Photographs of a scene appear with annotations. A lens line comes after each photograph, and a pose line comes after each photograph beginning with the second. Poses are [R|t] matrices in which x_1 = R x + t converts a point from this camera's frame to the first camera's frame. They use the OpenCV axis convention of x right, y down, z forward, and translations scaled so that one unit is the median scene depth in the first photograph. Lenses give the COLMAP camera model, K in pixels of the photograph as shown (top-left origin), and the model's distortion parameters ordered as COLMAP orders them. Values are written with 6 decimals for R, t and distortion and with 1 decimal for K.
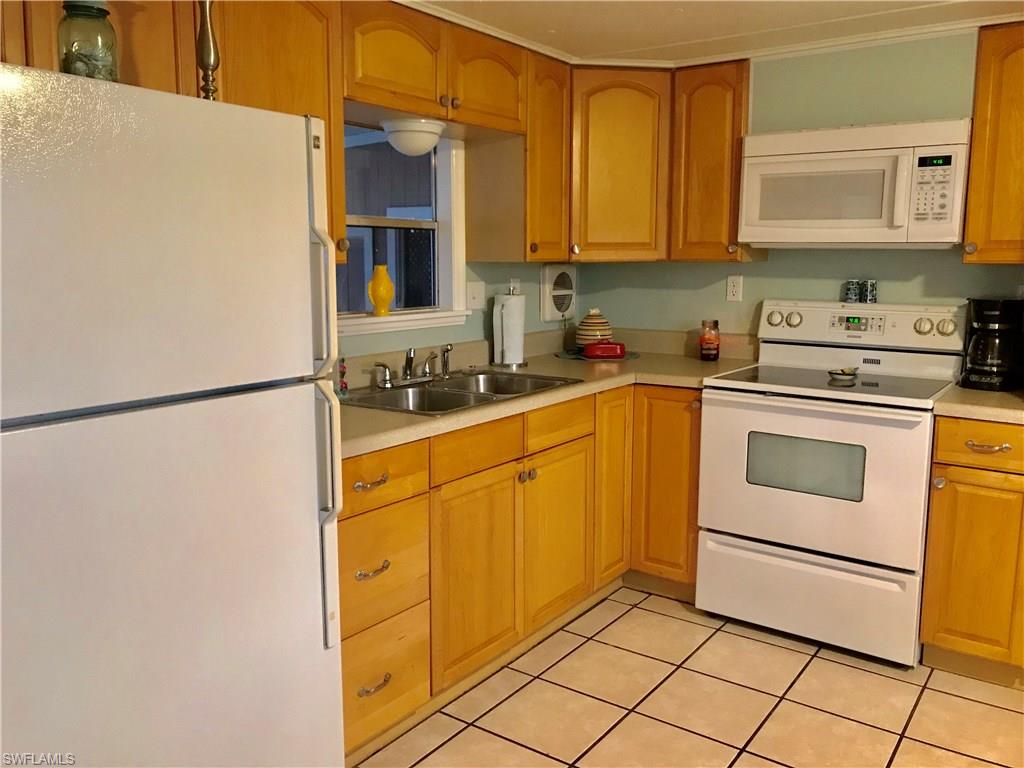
lens RADIAL K [[836.9, 0, 513.4], [0, 836.9, 369.4], [0, 0, 1]] dist [0.018196, -0.014718]
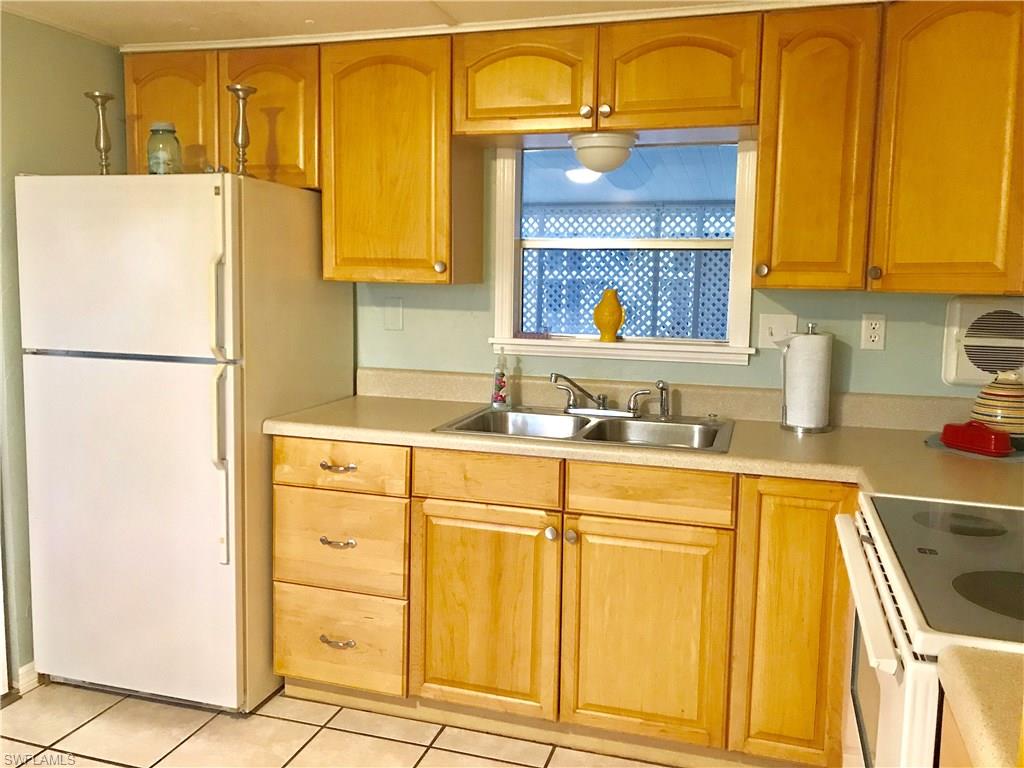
lens RADIAL K [[874.6, 0, 506.6], [0, 874.6, 362.6], [0, 0, 1]] dist [-0.000821, -0.020362]
pose [[0.311598, 0.104056, -0.944499, 0.722339], [-0.144623, 0.987599, 0.061092, -0.081240], [0.939144, 0.117560, 0.322783, 0.557113]]
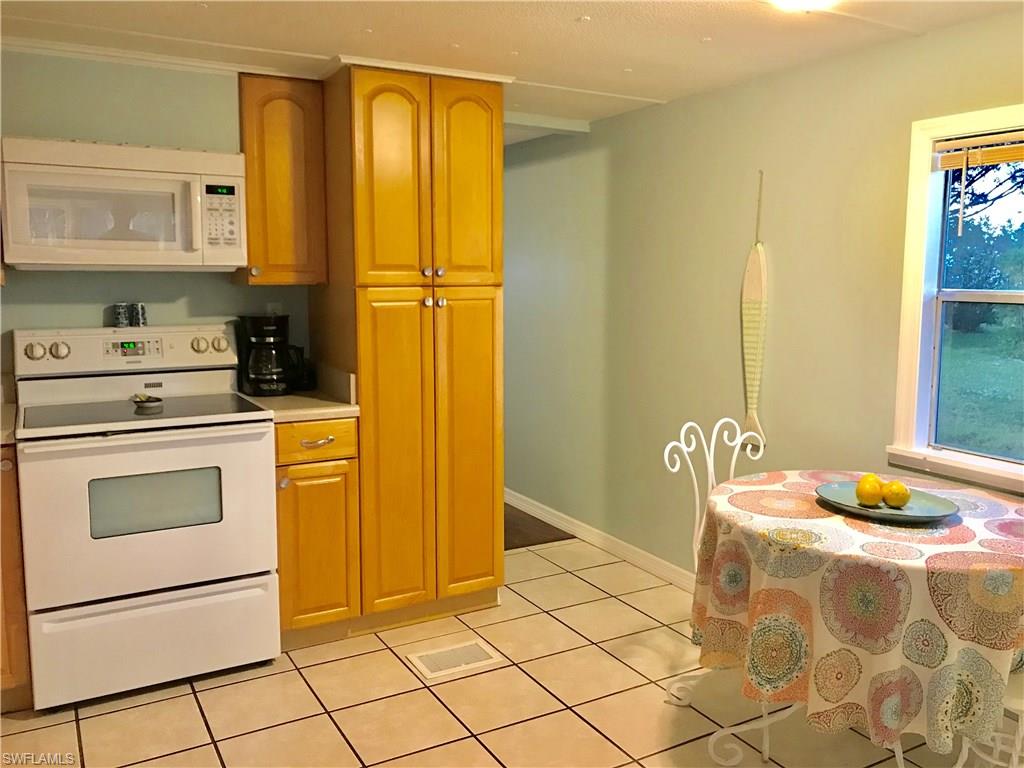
lens RADIAL K [[836.9, 0, 513.4], [0, 836.9, 369.4], [0, 0, 1]] dist [0.018196, -0.014718]
pose [[0.421709, -0.109025, 0.900153, -0.297924], [0.126347, 0.990125, 0.060731, -0.036724], [-0.897885, 0.088121, 0.431320, 0.208725]]
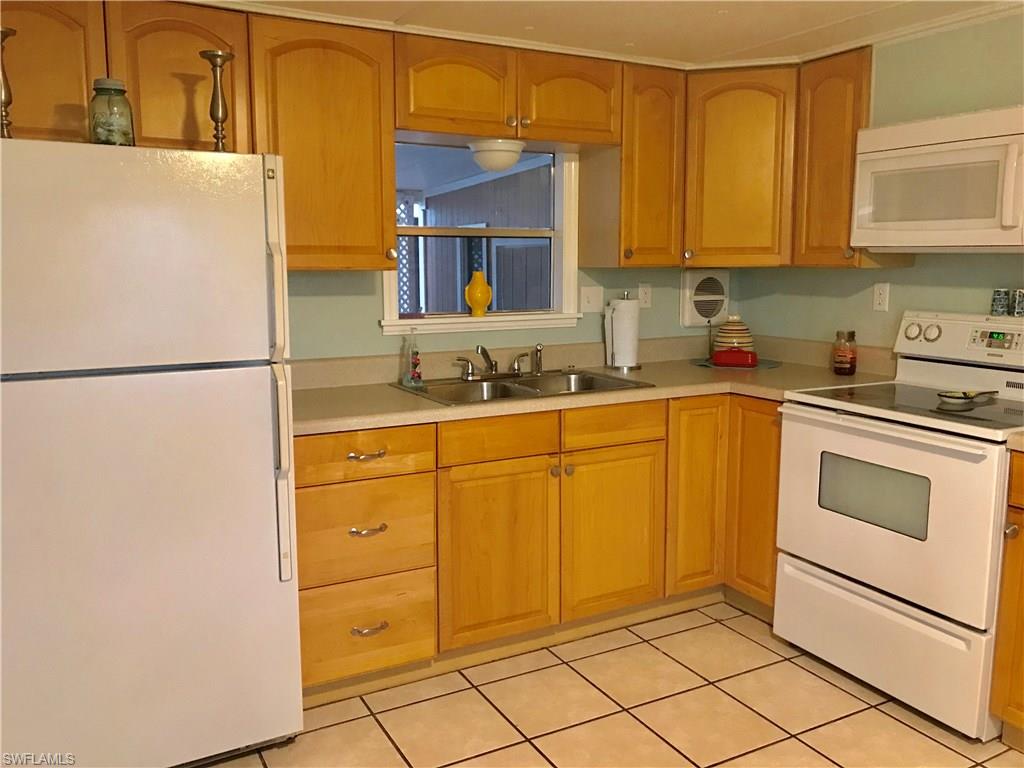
lens RADIAL K [[836.9, 0, 513.4], [0, 836.9, 369.4], [0, 0, 1]] dist [0.018196, -0.014718]
pose [[0.900301, 0.053575, -0.431959, 0.358914], [-0.055310, 0.998433, 0.008556, -0.005075], [0.431740, 0.016189, 0.901853, 0.015261]]
